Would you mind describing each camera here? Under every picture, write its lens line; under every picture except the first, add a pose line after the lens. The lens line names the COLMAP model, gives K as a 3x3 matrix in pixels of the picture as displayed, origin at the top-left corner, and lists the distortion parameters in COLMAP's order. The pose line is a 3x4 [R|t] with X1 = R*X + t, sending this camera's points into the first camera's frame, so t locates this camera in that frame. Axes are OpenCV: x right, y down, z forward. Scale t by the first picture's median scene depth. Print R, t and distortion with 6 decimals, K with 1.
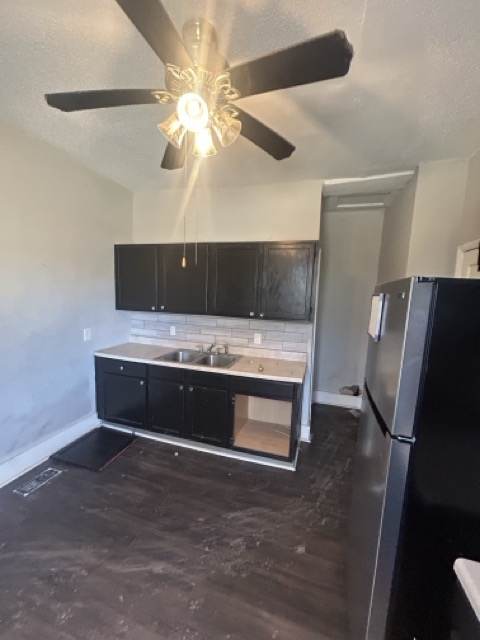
lens RADIAL K [[260.4, 0, 241.6], [0, 260.4, 321.3], [0, 0, 1]] dist [0.003357, -0.000382]
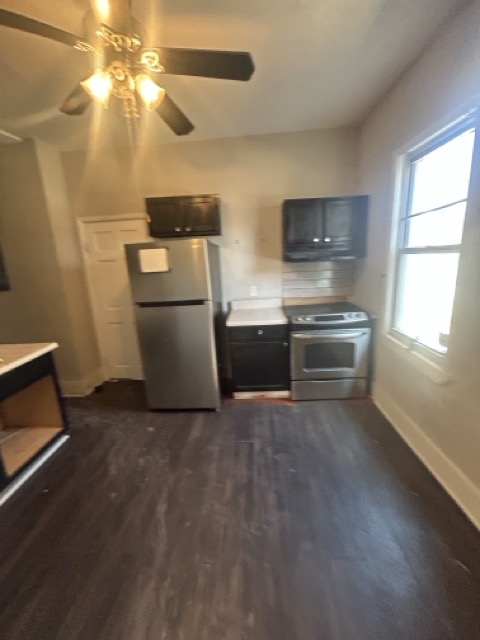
lens RADIAL K [[260.4, 0, 240.0], [0, 260.4, 317.4], [0, 0, 1]] dist [0.003357, -0.000382]
pose [[-0.237552, -0.251329, 0.938298, -1.086130], [0.162283, 0.942104, 0.293434, -0.056888], [-0.957723, 0.221976, -0.183012, 0.642573]]
